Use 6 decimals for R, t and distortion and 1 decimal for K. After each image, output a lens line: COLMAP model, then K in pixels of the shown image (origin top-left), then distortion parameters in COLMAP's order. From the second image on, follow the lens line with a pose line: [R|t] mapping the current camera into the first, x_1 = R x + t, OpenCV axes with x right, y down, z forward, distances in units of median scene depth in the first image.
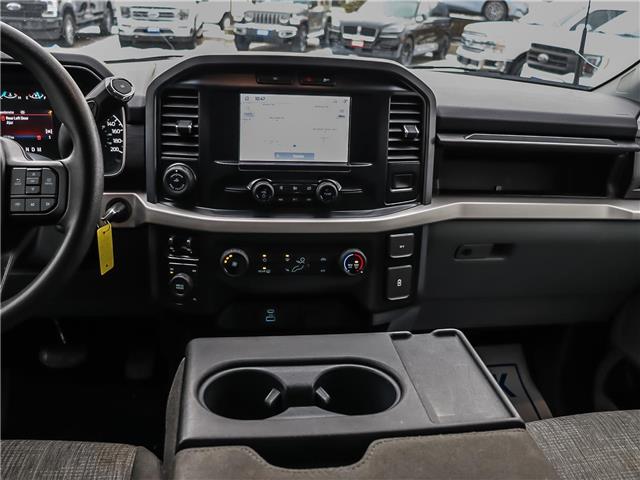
lens RADIAL K [[580.5, 0, 319.2], [0, 580.5, 250.3], [0, 0, 1]] dist [-0.189484, 0.163490]
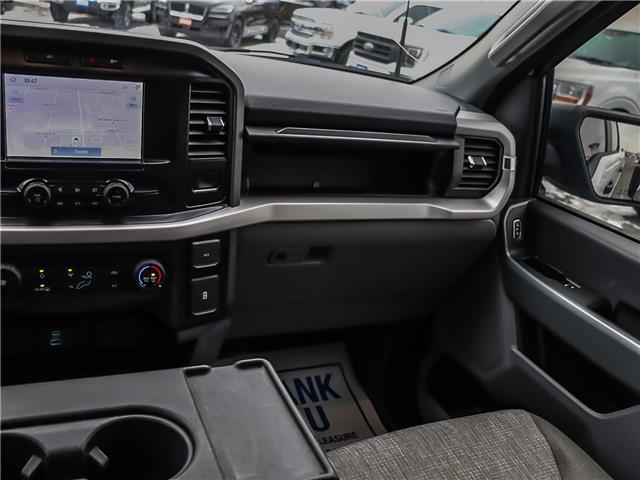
lens RADIAL K [[580.5, 0, 319.2], [0, 580.5, 250.3], [0, 0, 1]] dist [-0.189484, 0.163490]
pose [[0.958044, -0.022527, 0.285736, 0.057526], [0.013772, 0.999373, 0.032612, -0.040171], [-0.286292, -0.027309, 0.957753, 0.110568]]
